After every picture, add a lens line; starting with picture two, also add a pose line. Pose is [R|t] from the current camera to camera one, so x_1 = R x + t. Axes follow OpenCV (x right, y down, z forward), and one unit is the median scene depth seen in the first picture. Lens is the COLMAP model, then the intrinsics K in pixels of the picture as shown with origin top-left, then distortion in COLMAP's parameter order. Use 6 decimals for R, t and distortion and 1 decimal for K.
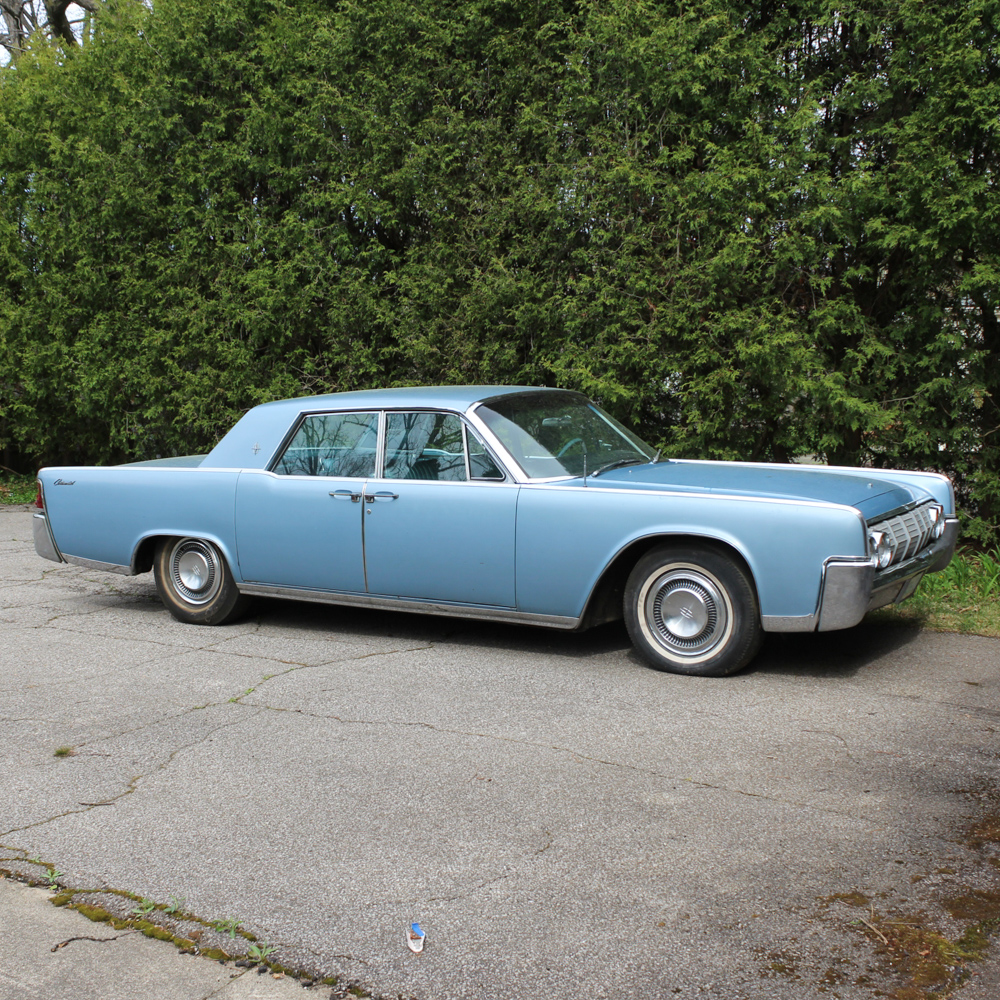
lens RADIAL K [[1323.1, 0, 500.0], [0, 1323.1, 500.0], [0, 0, 1]] dist [0.000156, -0.003109]
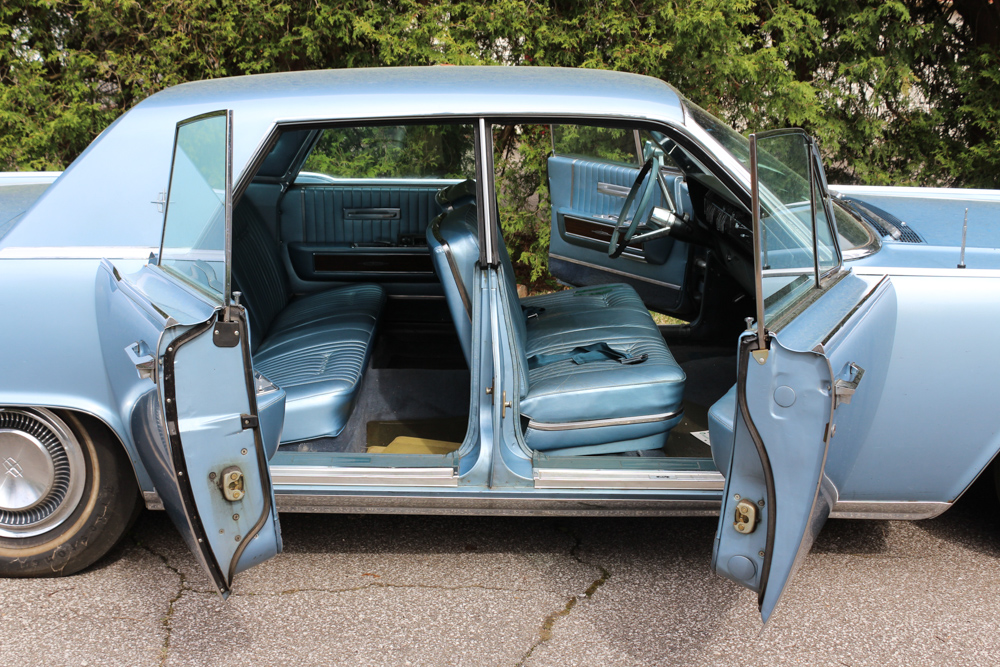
lens RADIAL K [[1195.1, 0, 489.2], [0, 1195.1, 337.0], [0, 0, 1]] dist [-0.011148, -0.025387]
pose [[0.860768, -0.102888, 0.498491, -0.241489], [0.029363, 0.987763, 0.153171, -0.042931], [-0.508150, -0.117208, 0.853256, 0.469349]]
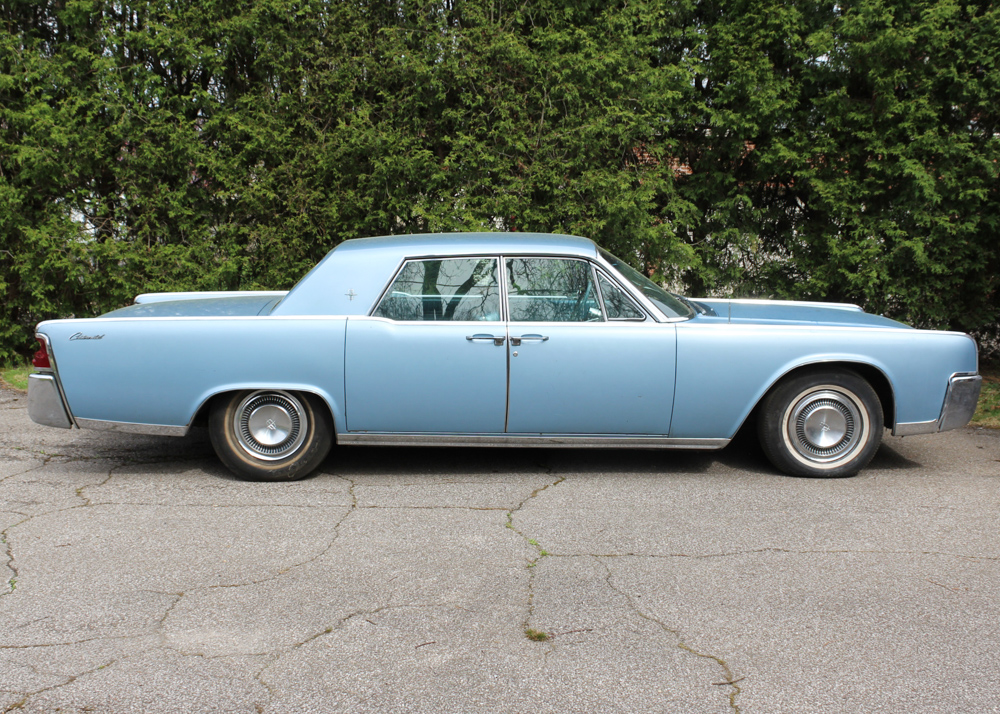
lens RADIAL K [[1083.6, 0, 498.3], [0, 1083.6, 327.3], [0, 0, 1]] dist [0.001774, -0.023950]
pose [[0.849152, -0.033203, 0.527104, -0.414634], [0.031380, 0.999431, 0.012403, -0.017196], [-0.527215, 0.006008, 0.849710, 0.214197]]
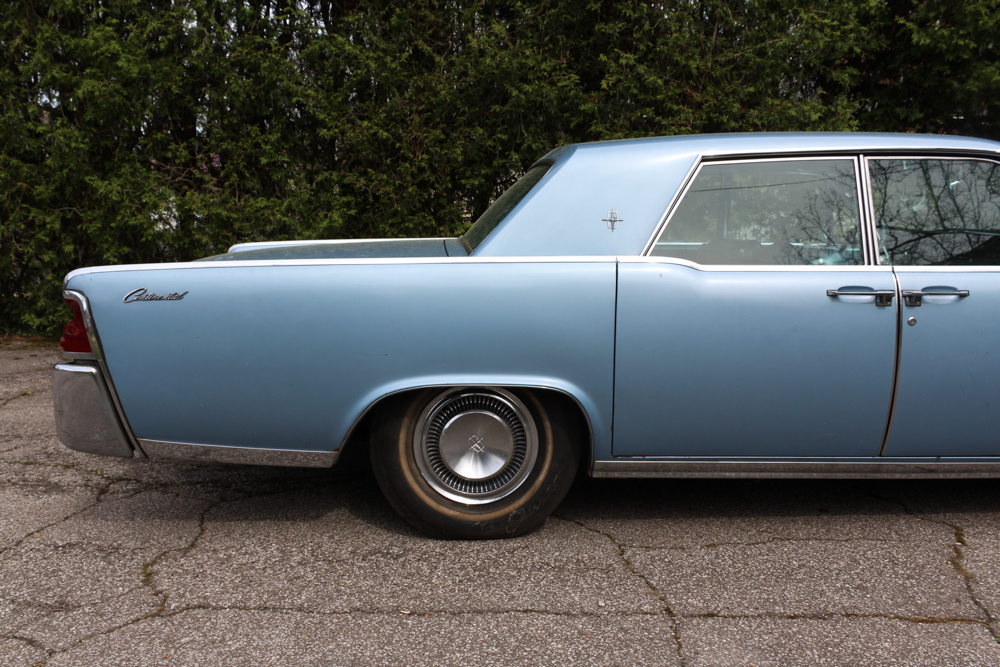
lens RADIAL K [[812.2, 0, 490.3], [0, 812.2, 337.2], [0, 0, 1]] dist [-0.005260, 0.015163]
pose [[0.845035, -0.063309, 0.530950, -0.335521], [0.038818, 0.997610, 0.057170, -0.009025], [-0.533300, -0.027700, 0.845473, 0.592364]]
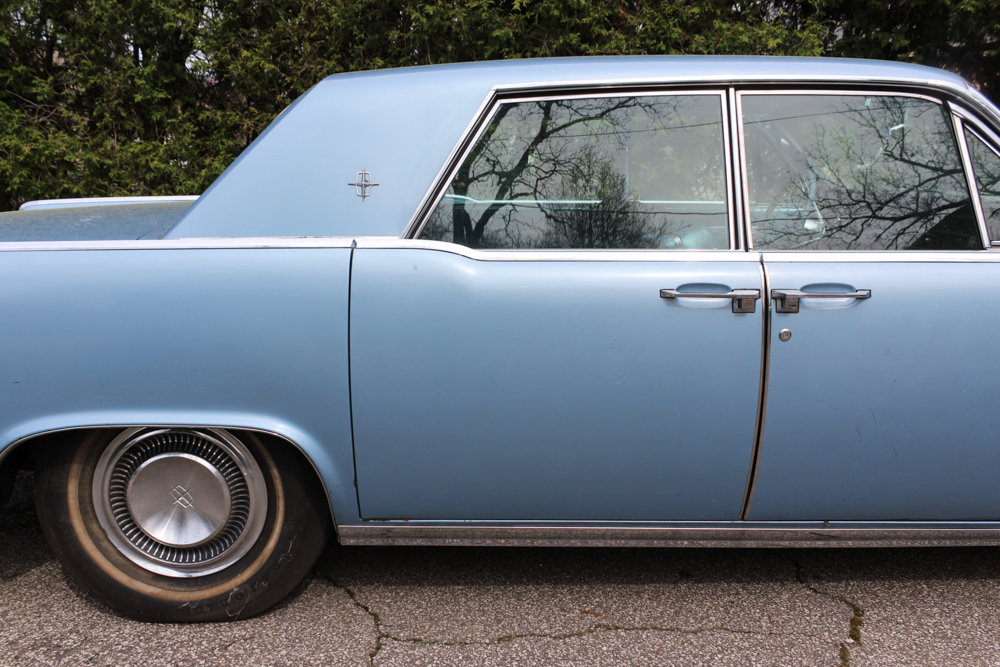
lens RADIAL K [[808.6, 0, 491.9], [0, 808.6, 335.9], [0, 0, 1]] dist [0.000325, 0.011446]
pose [[0.855627, -0.097184, 0.508387, -0.224461], [0.036433, 0.991087, 0.128140, -0.019316], [-0.516308, -0.091118, 0.851542, 0.623424]]
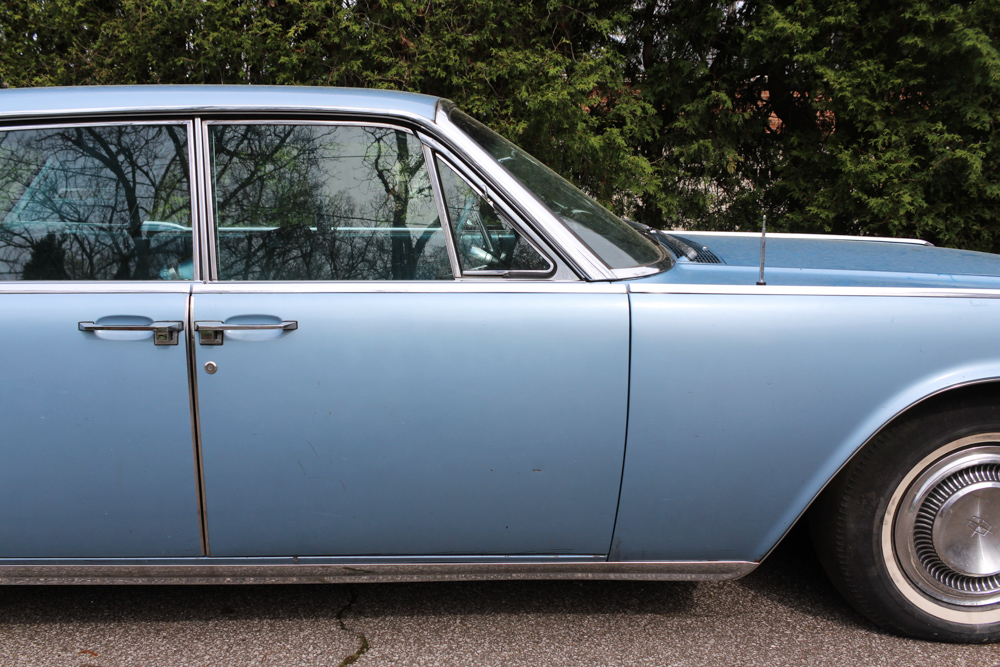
lens RADIAL K [[812.2, 0, 490.3], [0, 812.2, 337.2], [0, 0, 1]] dist [-0.005260, 0.015163]
pose [[0.849133, -0.084240, 0.521417, -0.114856], [0.036450, 0.994192, 0.101261, -0.016329], [-0.526919, -0.066978, 0.847272, 0.559349]]
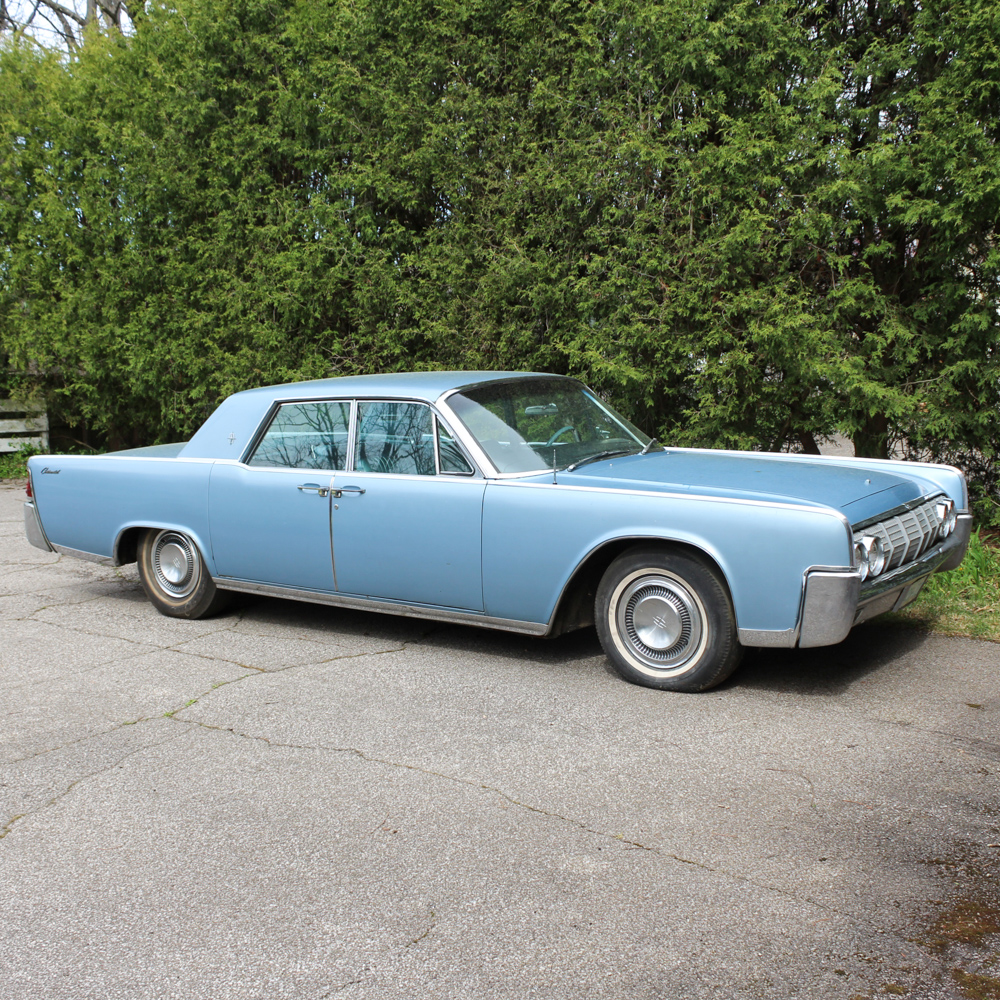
lens RADIAL K [[1215.5, 0, 519.2], [0, 1215.5, 498.7], [0, 0, 1]] dist [-0.008053, 0.051637]
pose [[0.998442, 0.001997, -0.055766, 0.060007], [-0.000371, 0.999575, 0.029149, -0.016818], [0.055800, -0.029083, 0.998018, 0.102407]]
